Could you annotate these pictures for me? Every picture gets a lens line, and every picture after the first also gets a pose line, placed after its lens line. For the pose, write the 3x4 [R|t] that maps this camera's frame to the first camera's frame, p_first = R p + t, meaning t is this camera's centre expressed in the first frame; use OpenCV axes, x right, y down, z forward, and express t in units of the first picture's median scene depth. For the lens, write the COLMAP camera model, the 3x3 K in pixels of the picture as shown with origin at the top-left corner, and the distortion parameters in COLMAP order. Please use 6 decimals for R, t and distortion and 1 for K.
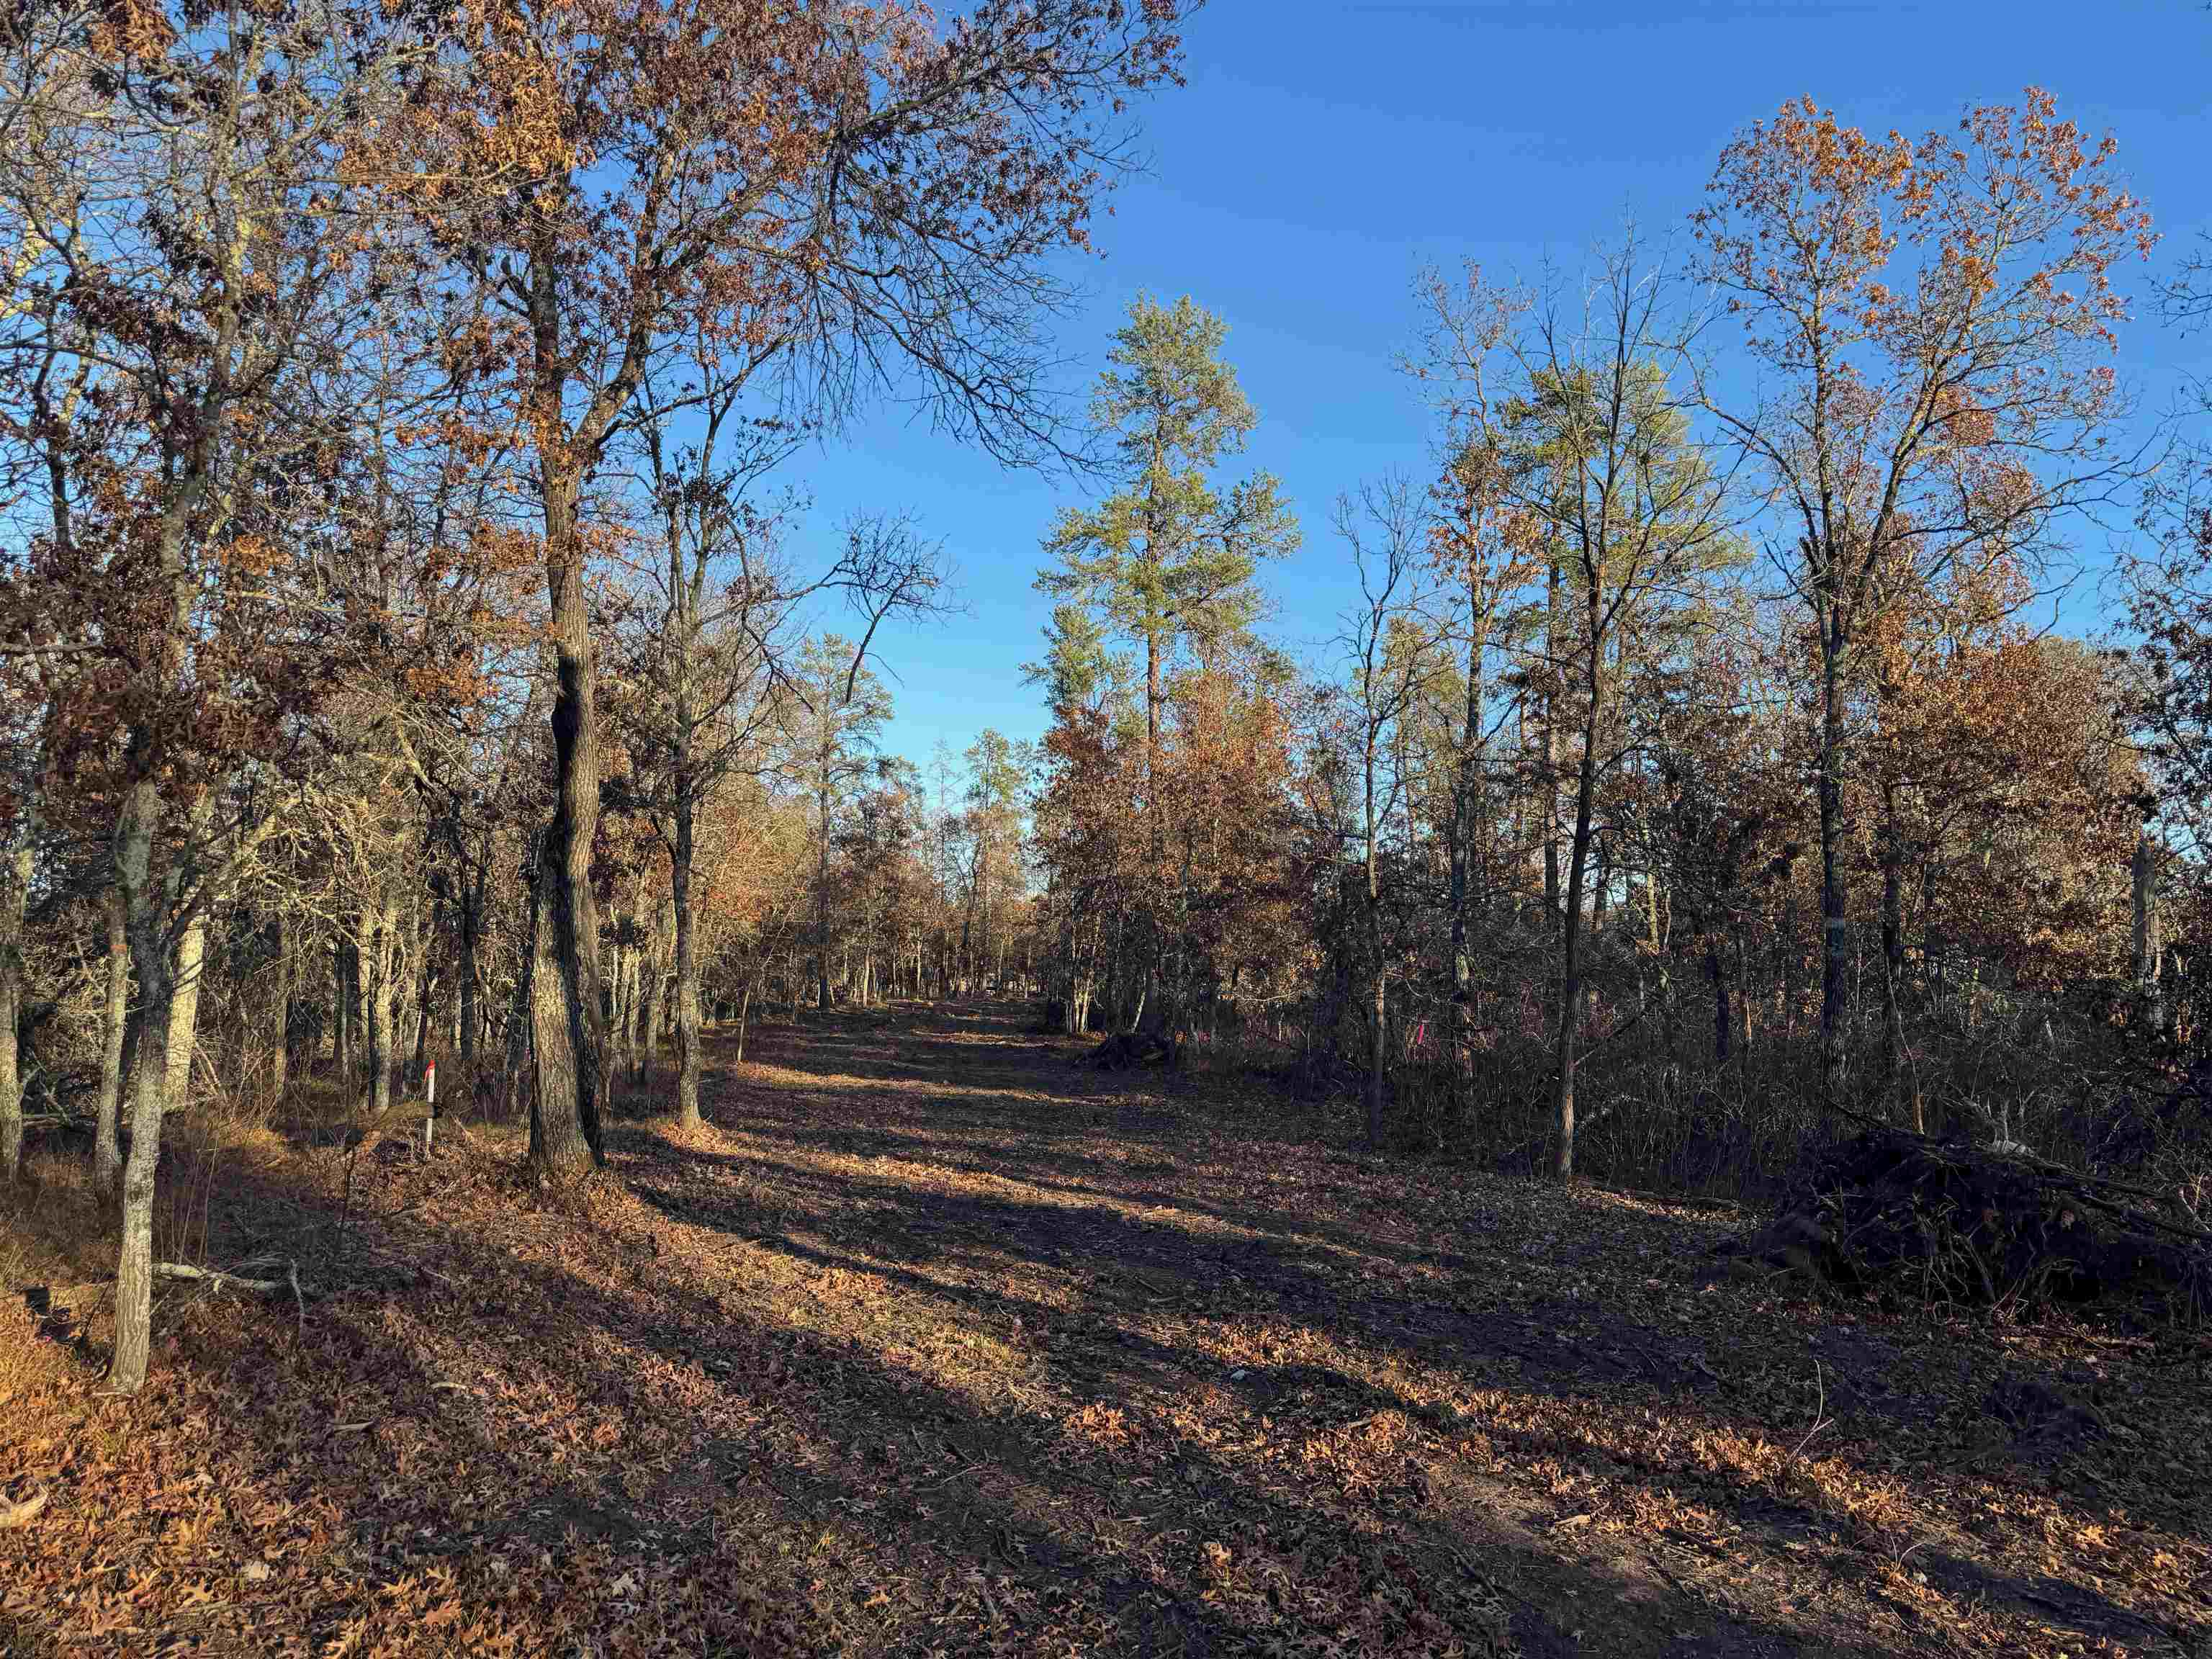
lens RADIAL K [[1533.6, 0, 1105.8], [0, 1533.6, 830.4], [0, 0, 1]] dist [0.024949, -0.021348]
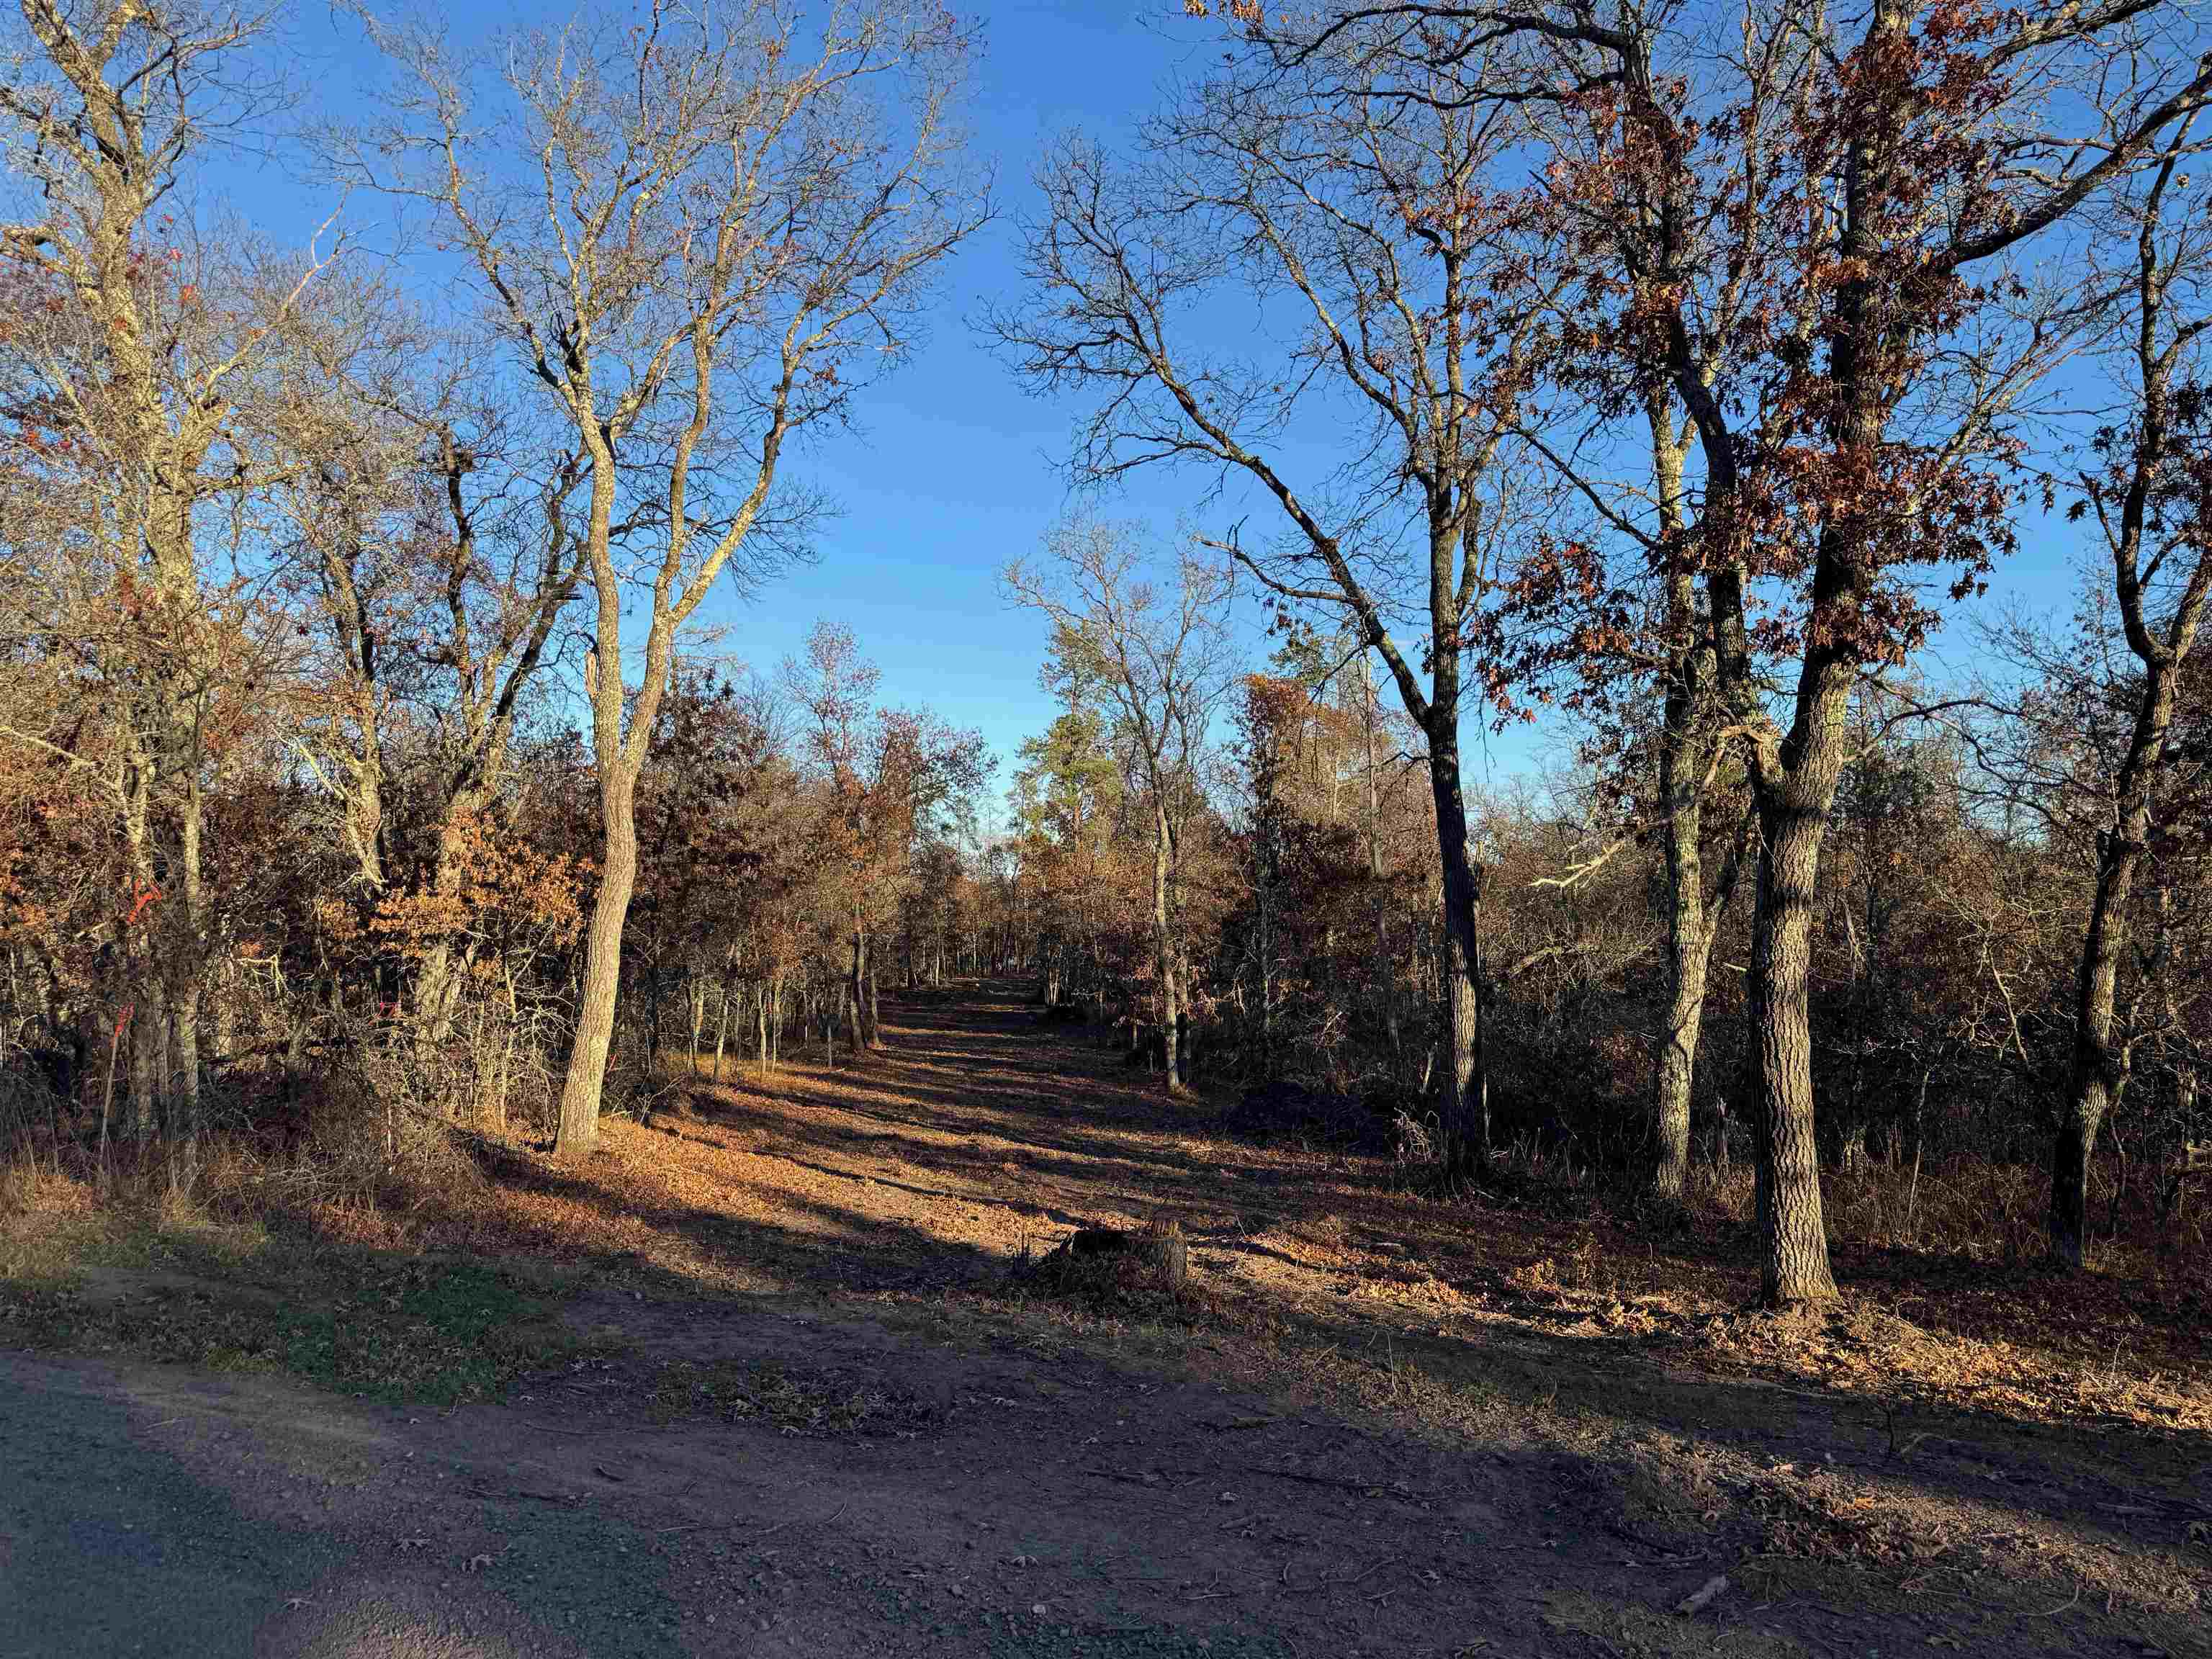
lens RADIAL K [[1533.6, 0, 1105.8], [0, 1533.6, 830.4], [0, 0, 1]] dist [0.024949, -0.021348]
pose [[0.998504, -0.027991, -0.046974, 0.075060], [0.029278, 0.999208, 0.026933, -0.066249], [0.046183, -0.028268, 0.998533, -0.443883]]
